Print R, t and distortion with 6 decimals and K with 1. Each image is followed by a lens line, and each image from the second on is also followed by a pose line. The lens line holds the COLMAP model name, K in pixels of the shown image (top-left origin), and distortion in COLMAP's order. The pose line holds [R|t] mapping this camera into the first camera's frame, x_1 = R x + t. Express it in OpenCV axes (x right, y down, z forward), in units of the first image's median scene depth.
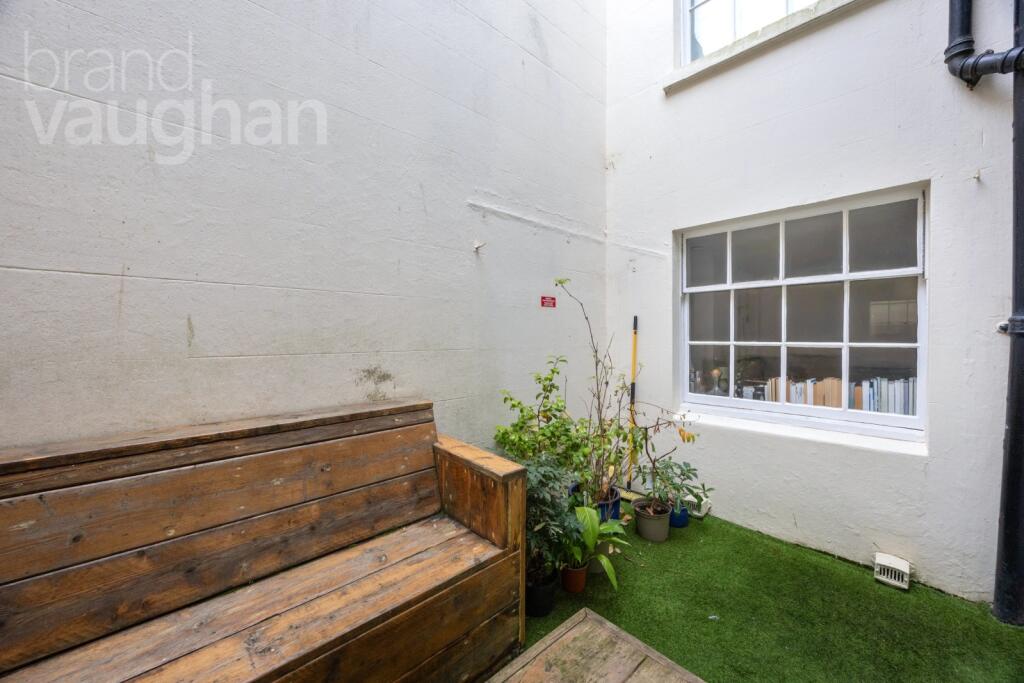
lens RADIAL K [[391.9, 0, 505.2], [0, 391.9, 338.1], [0, 0, 1]] dist [-0.002503, 0.000675]
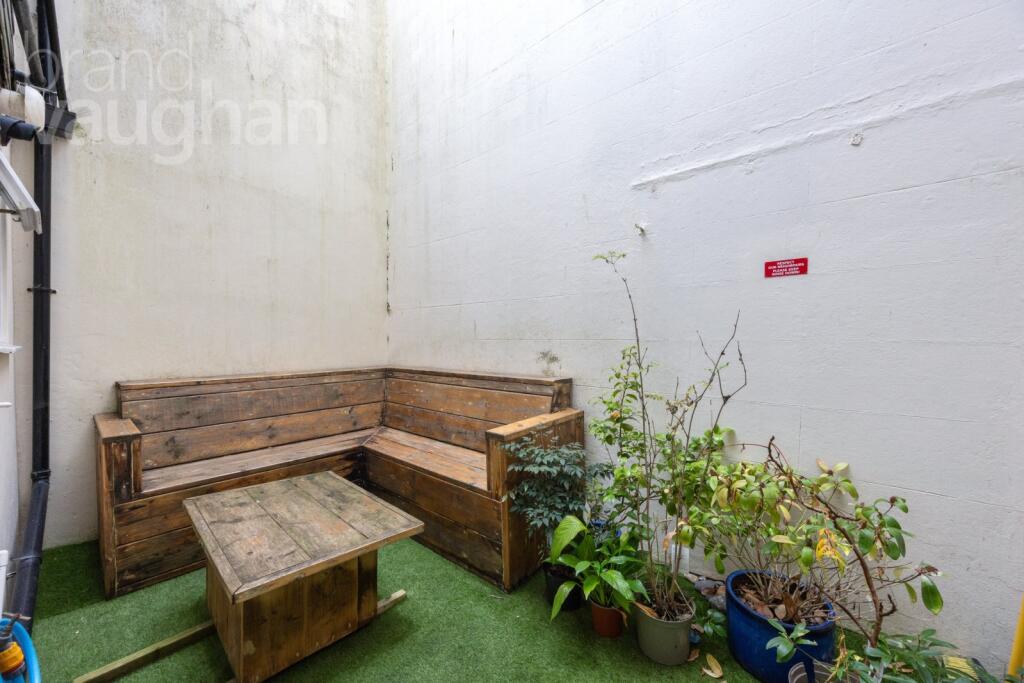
lens RADIAL K [[391.9, 0, 512.3], [0, 391.9, 345.6], [0, 0, 1]] dist [-0.002503, 0.000675]
pose [[0.090034, 0.016638, -0.995800, 0.926501], [-0.010289, 0.999823, 0.015775, 0.032851], [0.995886, 0.008825, 0.090189, 0.699111]]
